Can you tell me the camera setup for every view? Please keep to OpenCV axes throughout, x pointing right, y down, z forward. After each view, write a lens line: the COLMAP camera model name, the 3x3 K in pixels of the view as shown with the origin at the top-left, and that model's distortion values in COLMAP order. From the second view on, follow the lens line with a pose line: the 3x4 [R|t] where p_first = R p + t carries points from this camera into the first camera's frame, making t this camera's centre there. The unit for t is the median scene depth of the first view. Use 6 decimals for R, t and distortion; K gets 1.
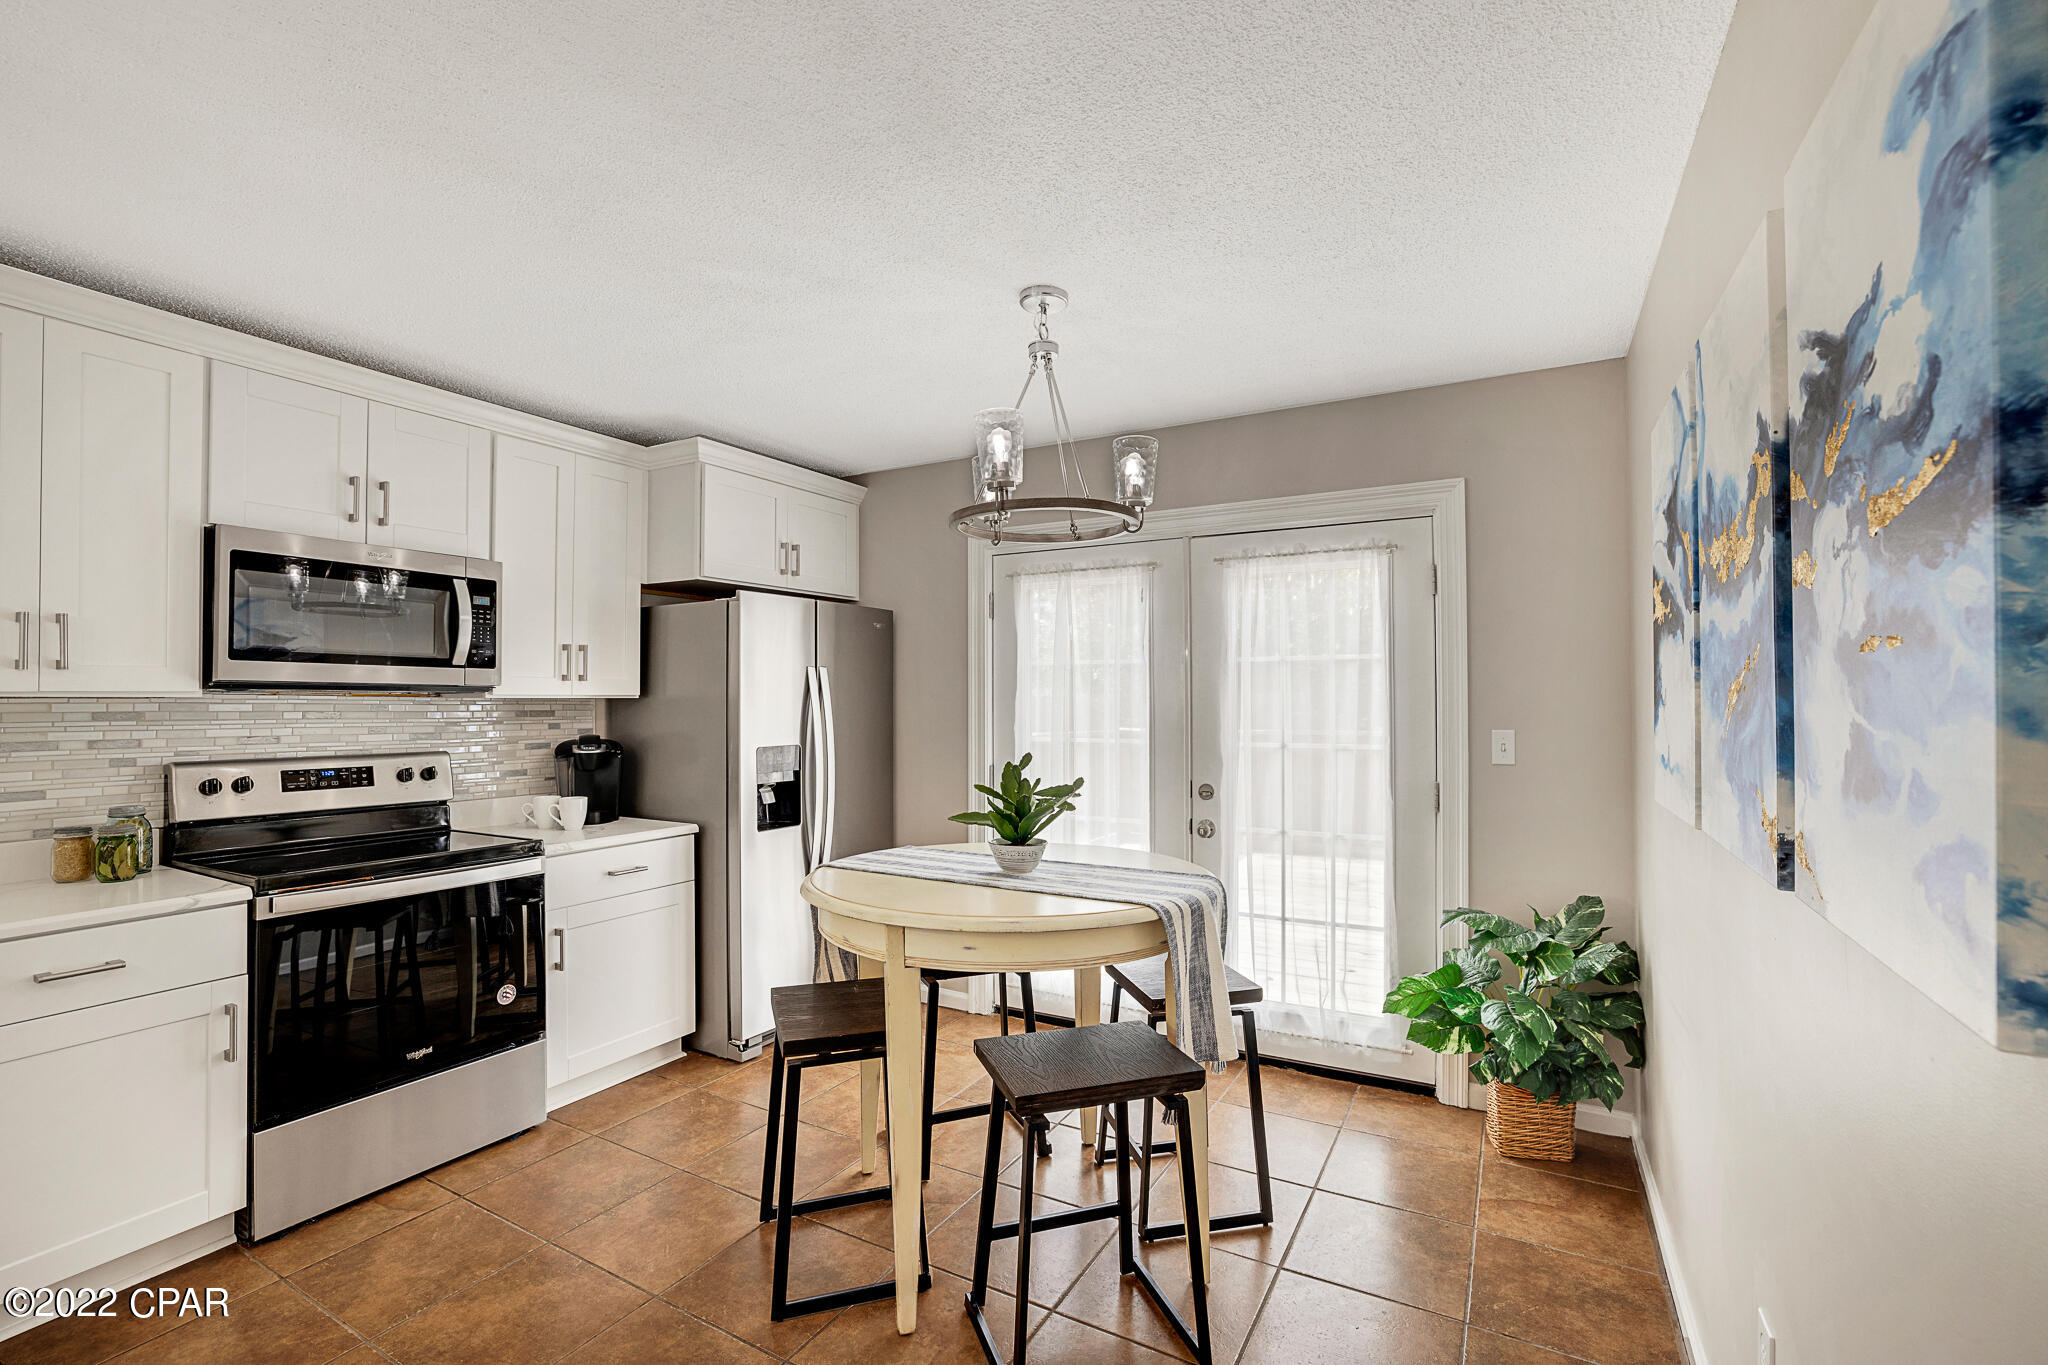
lens RADIAL K [[901.9, 0, 1010.2], [0, 901.9, 690.3], [0, 0, 1]] dist [-0.033054, 0.011032]
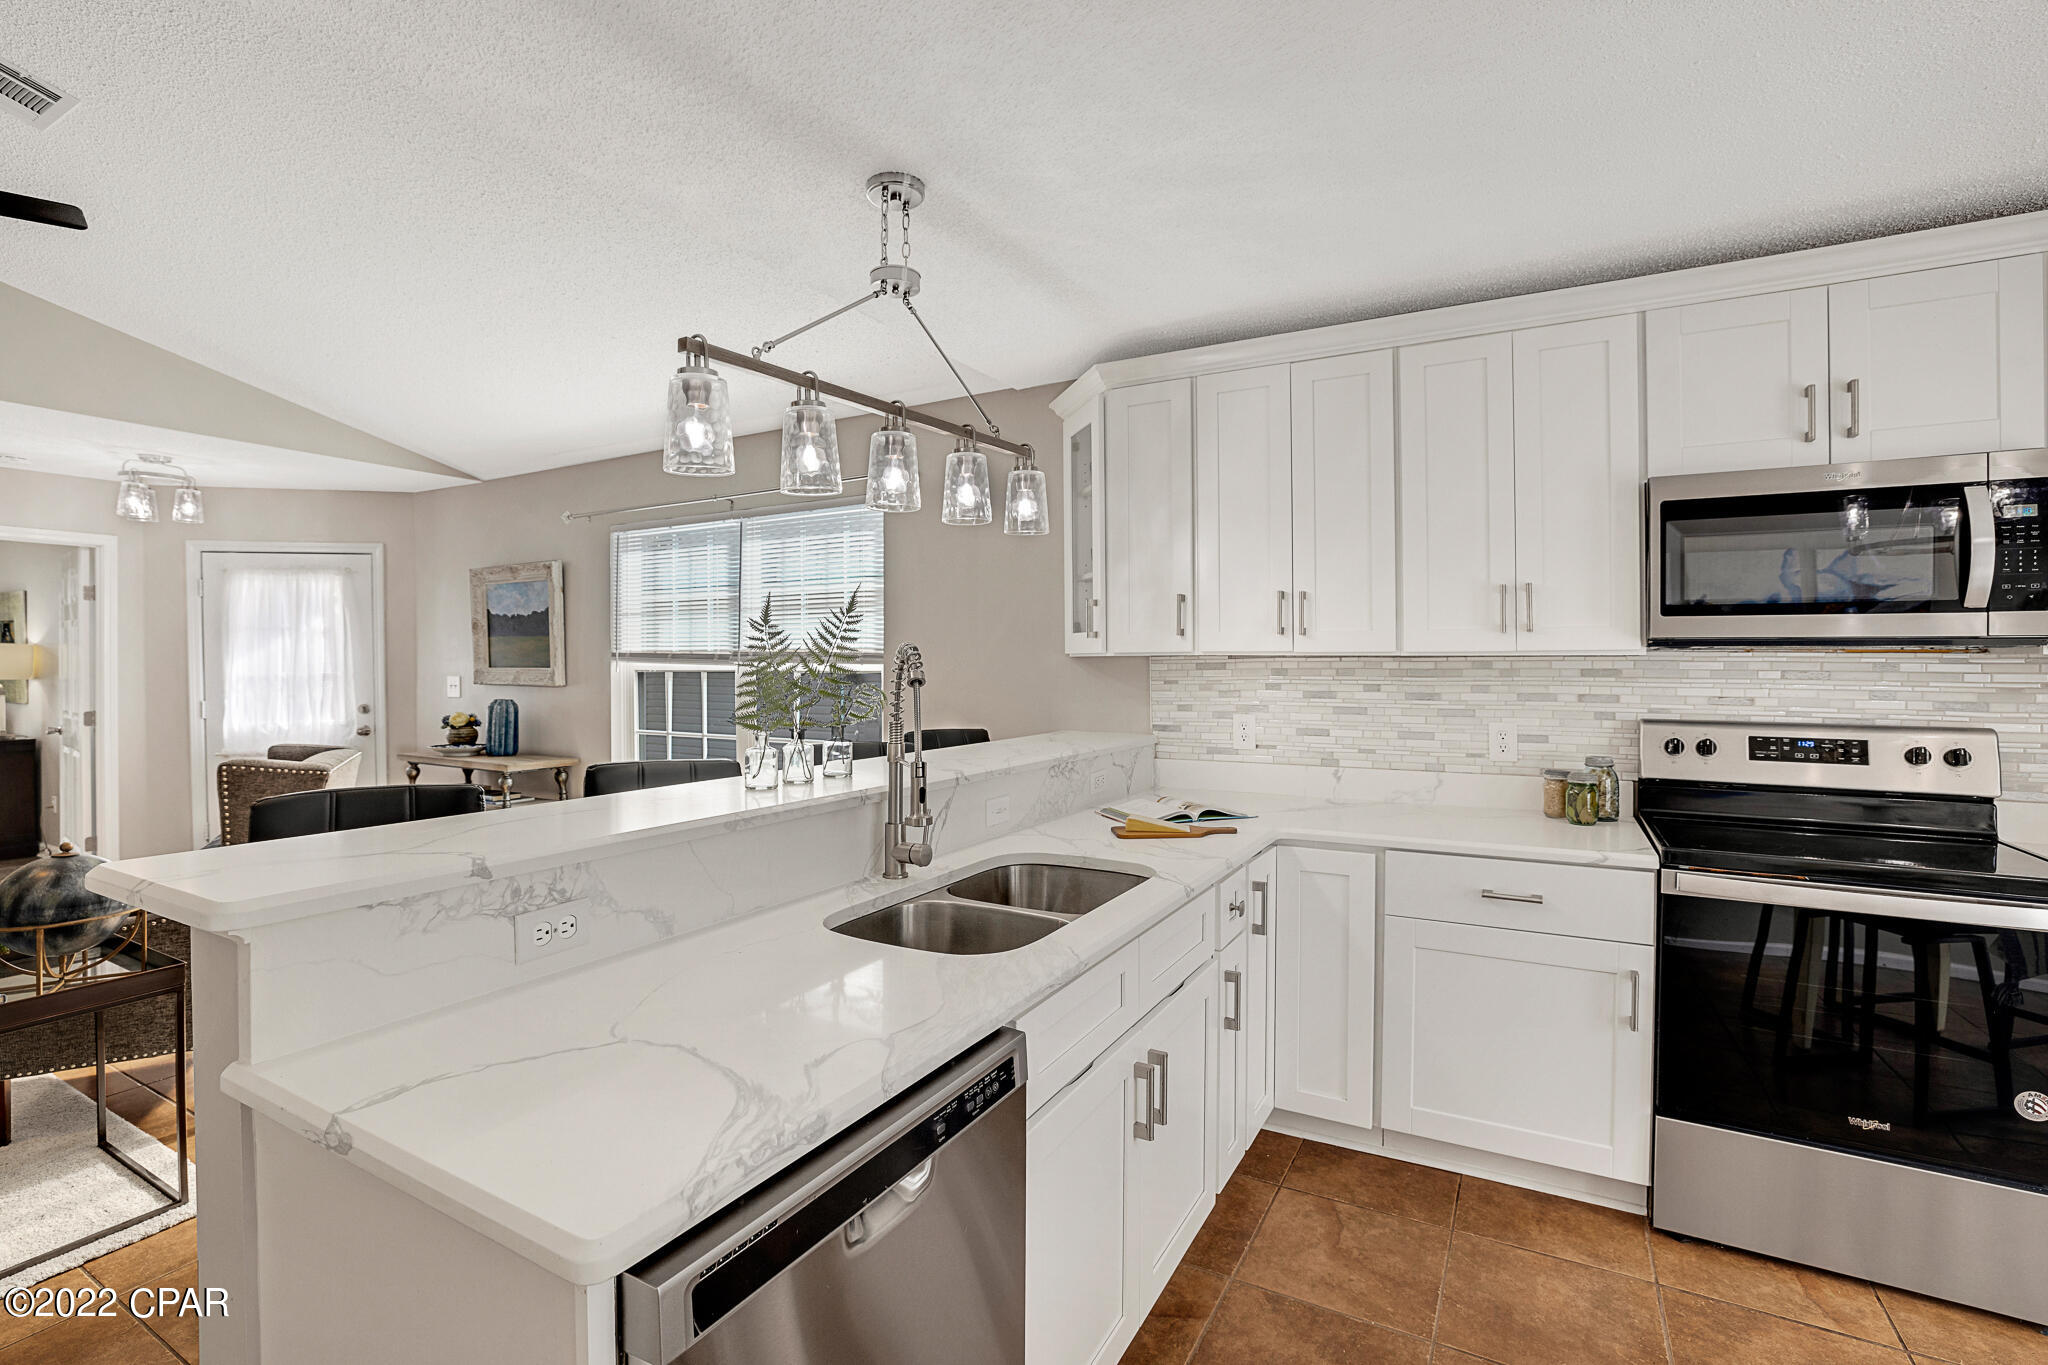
lens RADIAL K [[901.9, 0, 1060.8], [0, 901.9, 664.7], [0, 0, 1]] dist [-0.033054, 0.011032]
pose [[0.028336, 0.008904, -0.999559, 0.063818], [0.014125, 0.999857, 0.009307, -0.000221], [0.999499, -0.014382, 0.028207, 0.293674]]
